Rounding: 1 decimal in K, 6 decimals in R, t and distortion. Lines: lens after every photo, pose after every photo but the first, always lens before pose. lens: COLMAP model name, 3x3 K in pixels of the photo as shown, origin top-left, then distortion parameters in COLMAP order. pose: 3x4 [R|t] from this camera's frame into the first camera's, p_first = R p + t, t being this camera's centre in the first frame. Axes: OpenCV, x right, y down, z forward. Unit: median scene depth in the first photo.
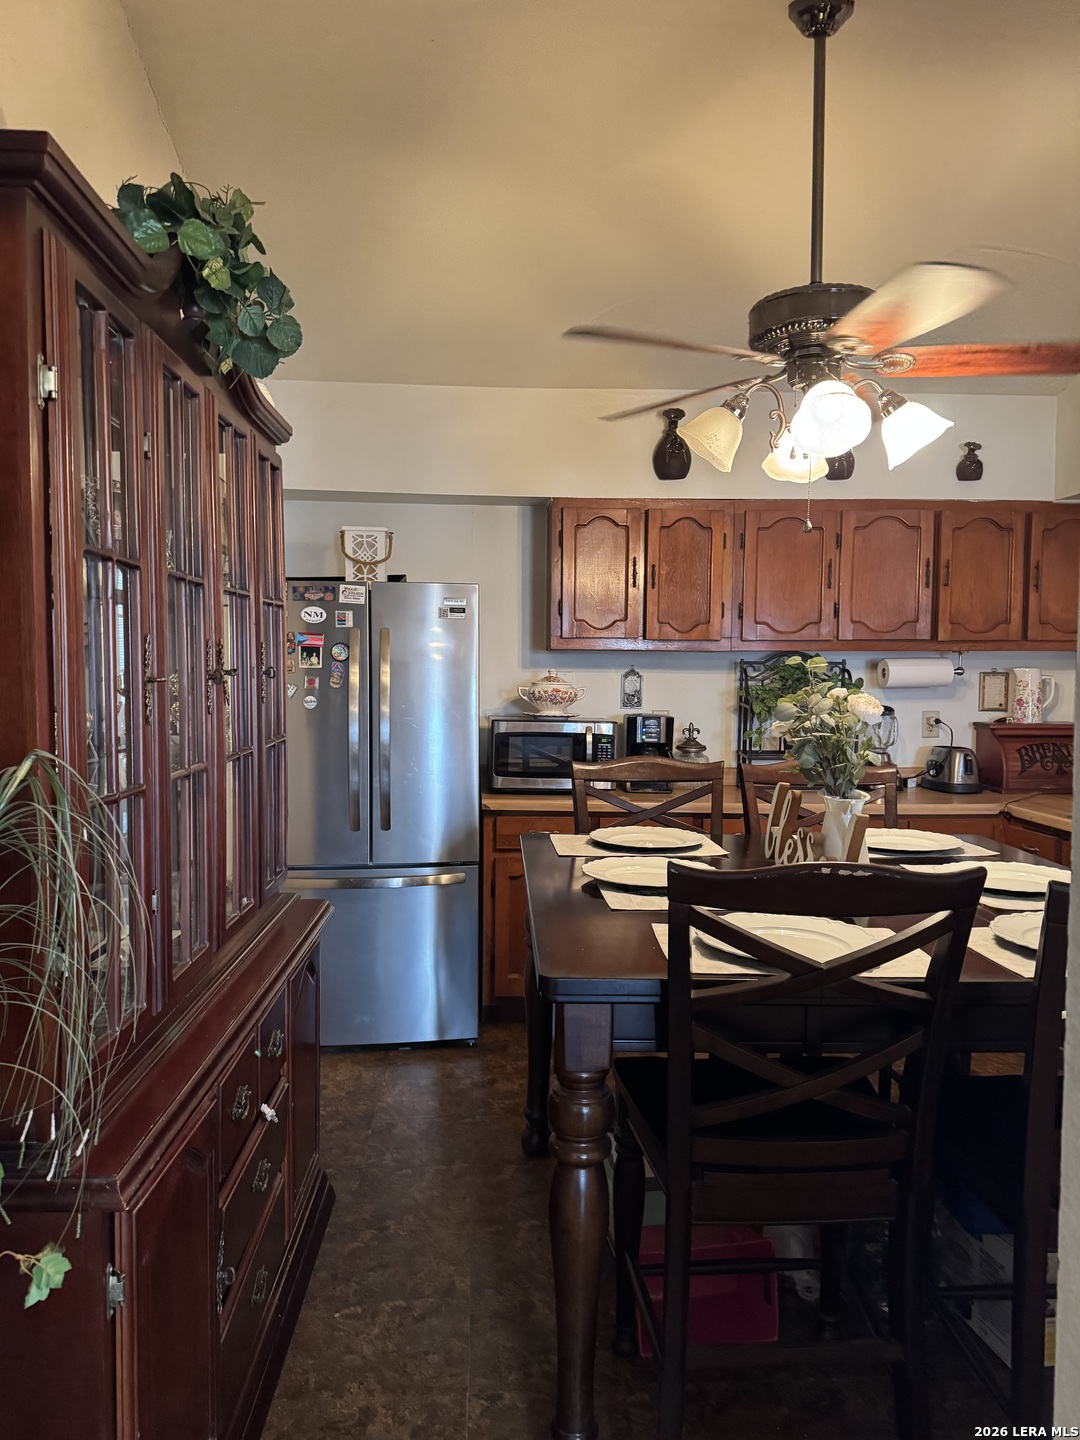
lens RADIAL K [[1011.8, 0, 545.8], [0, 1011.8, 731.0], [0, 0, 1]] dist [0.183798, -0.397227]
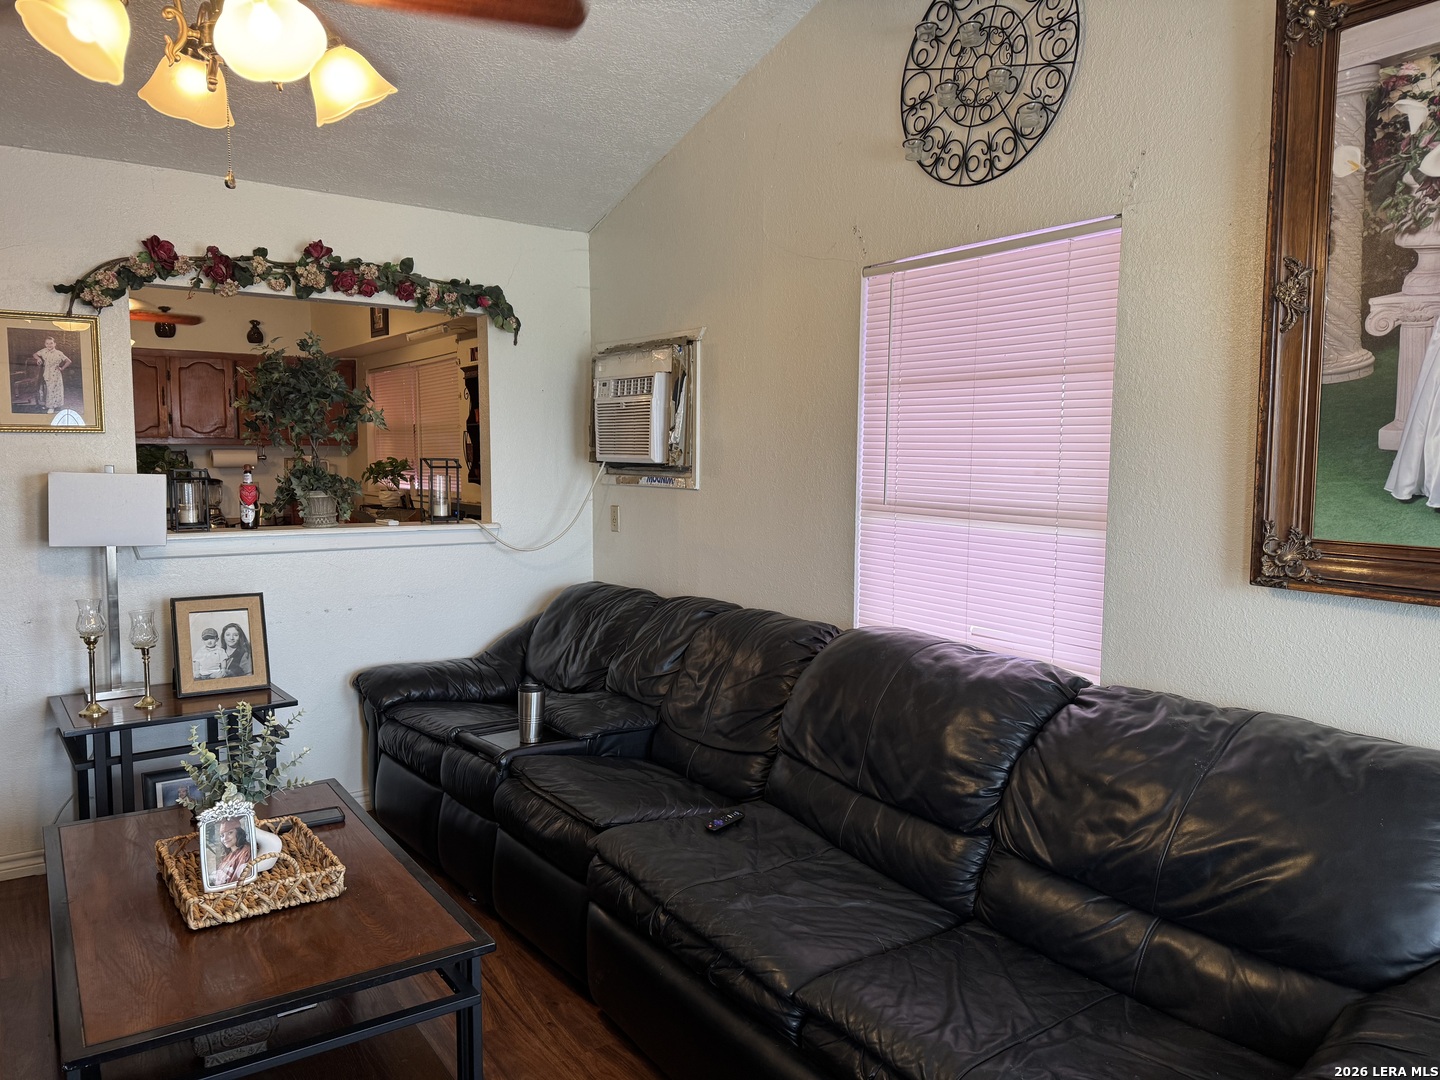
lens RADIAL K [[1018.9, 0, 720.0], [0, 1018.9, 540.0], [0, 0, 1]] dist [0.039076, -0.042047]
pose [[0.851062, -0.043747, 0.523239, 0.168317], [0.029200, 0.998924, 0.036024, 0.038036], [-0.524252, -0.015380, 0.851424, -0.818216]]
